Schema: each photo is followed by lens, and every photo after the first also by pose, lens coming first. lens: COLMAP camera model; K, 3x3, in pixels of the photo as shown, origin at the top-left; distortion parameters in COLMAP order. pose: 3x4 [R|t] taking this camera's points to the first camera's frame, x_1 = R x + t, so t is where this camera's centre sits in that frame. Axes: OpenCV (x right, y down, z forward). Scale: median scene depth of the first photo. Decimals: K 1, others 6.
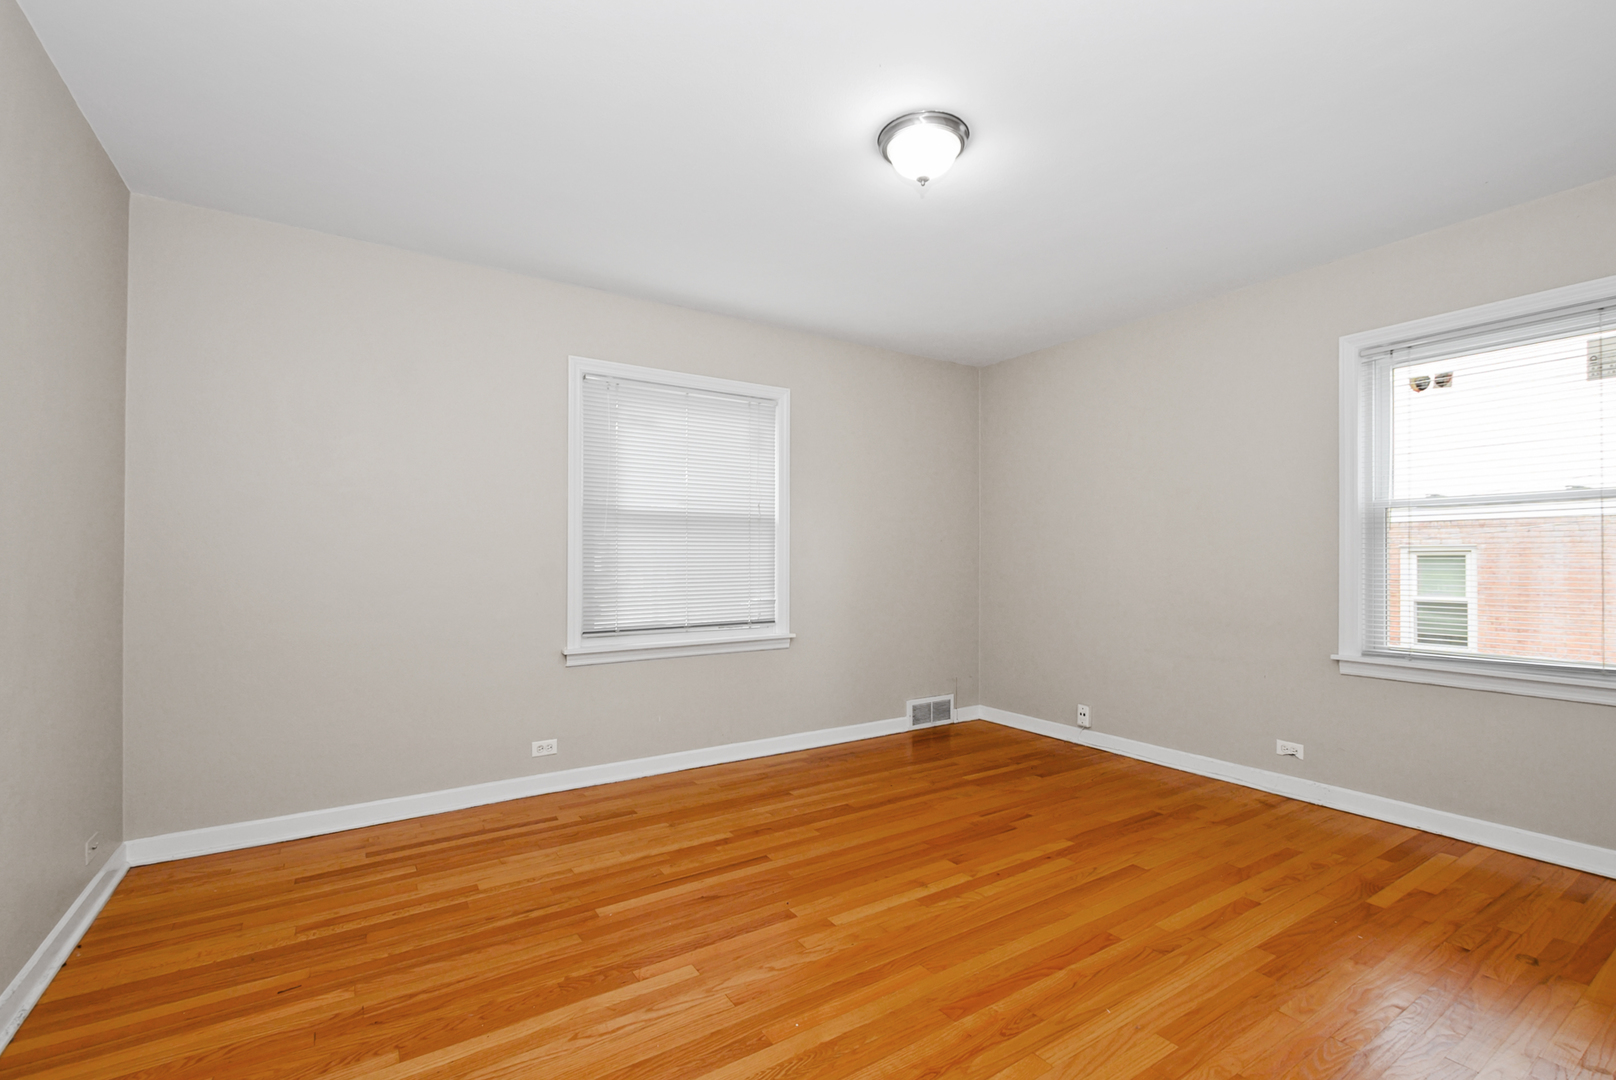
lens RADIAL K [[713.5, 0, 832.3], [0, 713.5, 559.6], [0, 0, 1]] dist [-0.003759, -0.001457]
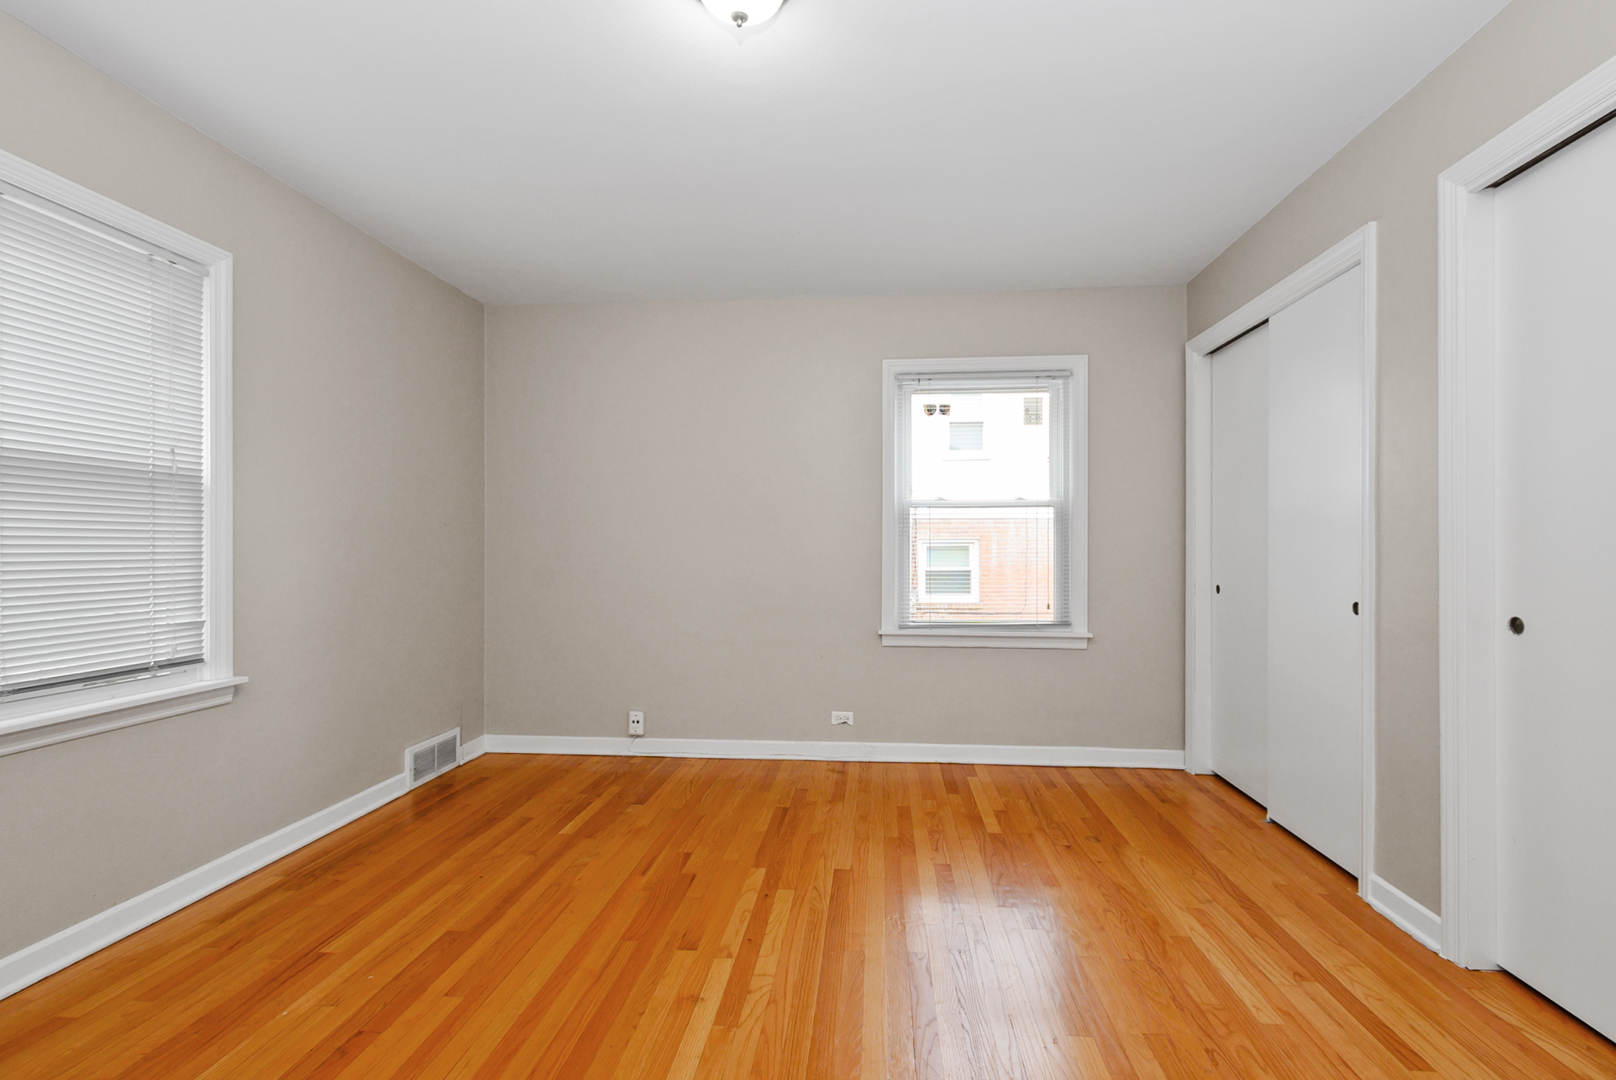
lens RADIAL K [[713.5, 0, 817.3], [0, 713.5, 553.7], [0, 0, 1]] dist [-0.003759, -0.001457]
pose [[0.624621, -0.005467, 0.780909, -0.255682], [0.000635, 0.999979, 0.006493, -0.000044], [-0.780928, -0.003559, 0.624611, 0.324726]]
